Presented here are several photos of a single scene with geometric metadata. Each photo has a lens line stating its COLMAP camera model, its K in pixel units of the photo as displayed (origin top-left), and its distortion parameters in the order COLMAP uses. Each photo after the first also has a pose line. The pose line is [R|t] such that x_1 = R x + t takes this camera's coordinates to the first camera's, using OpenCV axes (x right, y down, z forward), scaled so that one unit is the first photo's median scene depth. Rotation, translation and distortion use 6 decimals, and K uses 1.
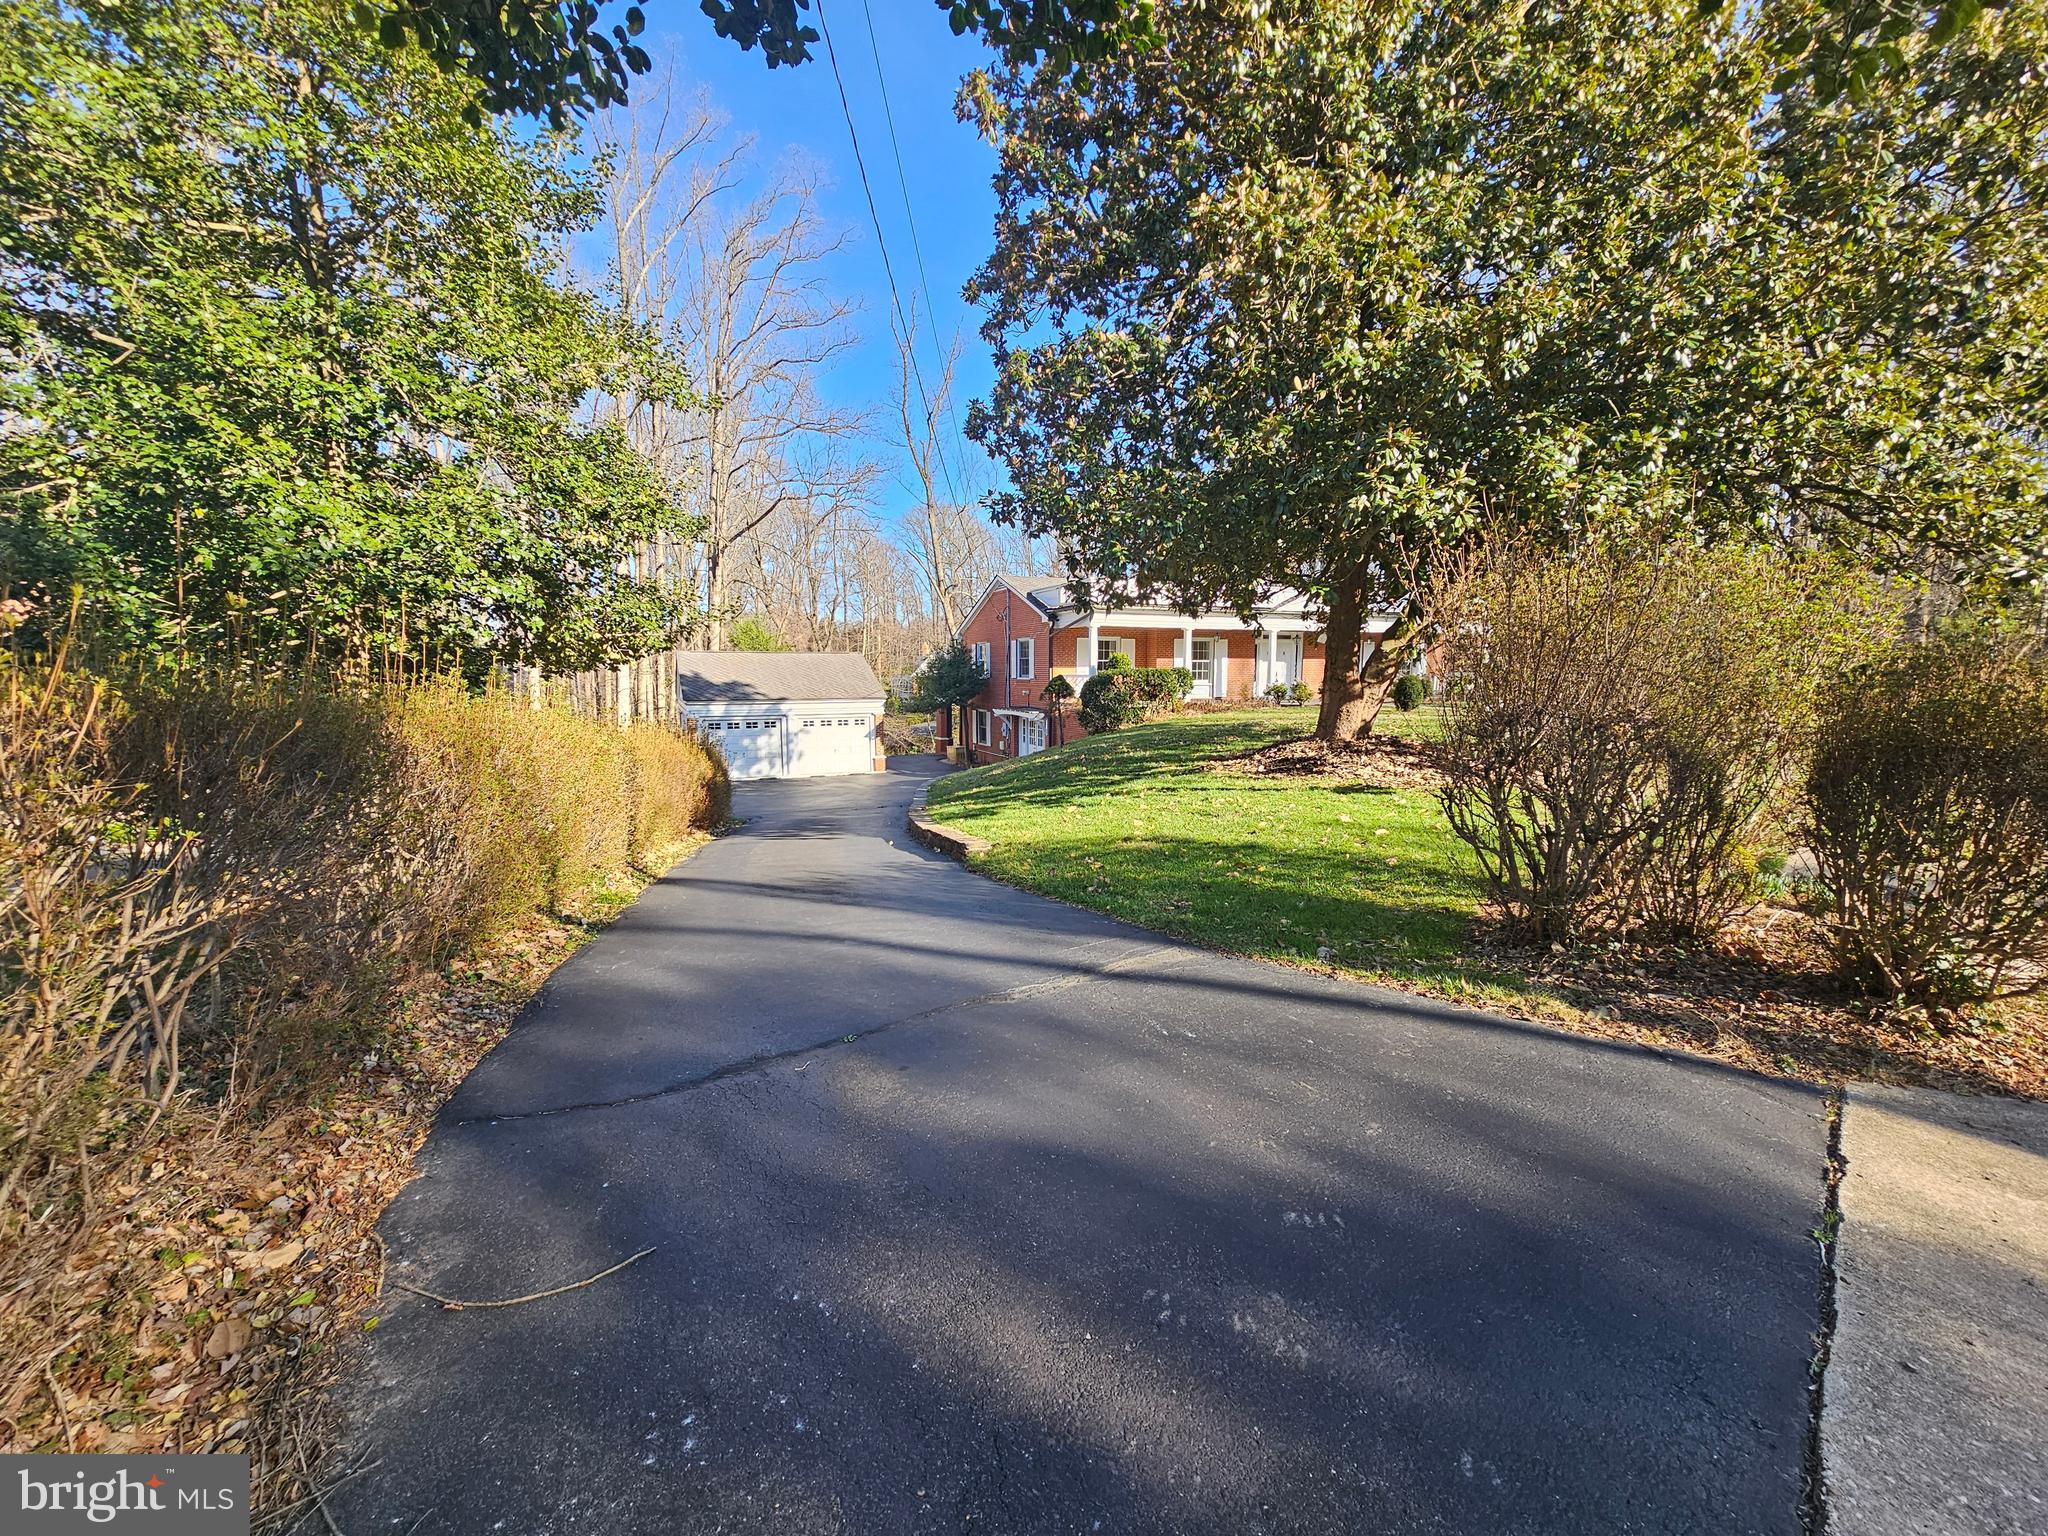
lens RADIAL K [[835.2, 0, 1021.5], [0, 835.2, 777.9], [0, 0, 1]] dist [-0.000740, 0.000301]
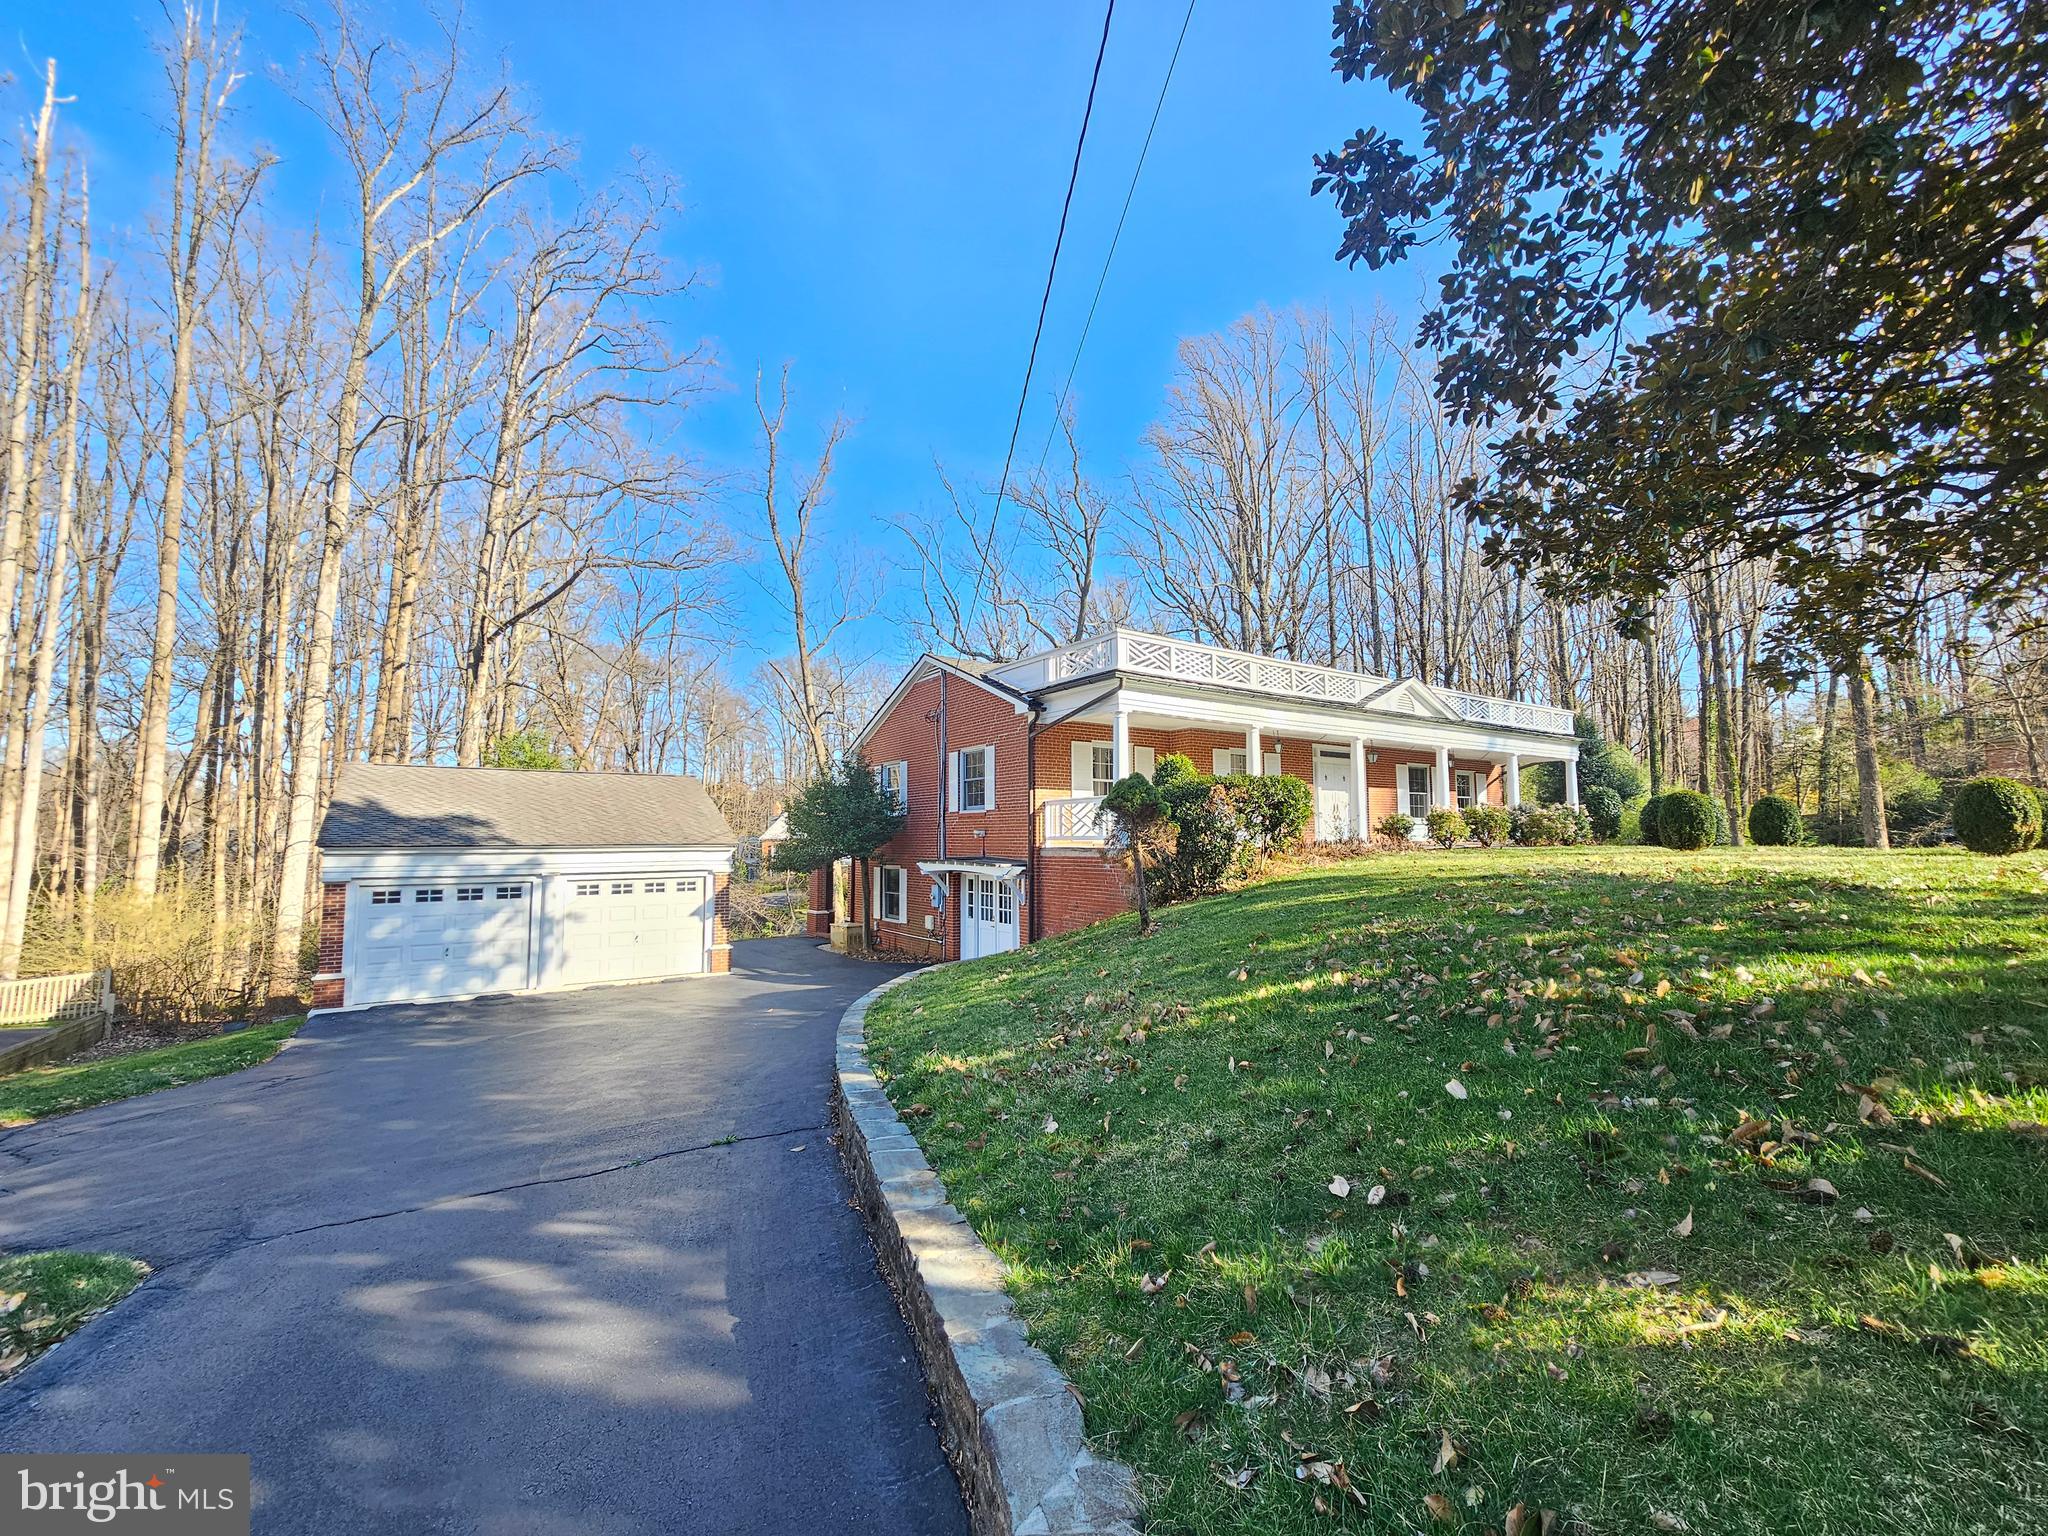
lens RADIAL K [[835.2, 0, 1021.5], [0, 835.2, 777.9], [0, 0, 1]] dist [-0.000740, 0.000301]
pose [[0.984042, 0.011293, 0.177577, -0.069750], [0.024657, 0.979701, -0.198943, -0.020071], [-0.176219, 0.200147, 0.963788, 0.389695]]
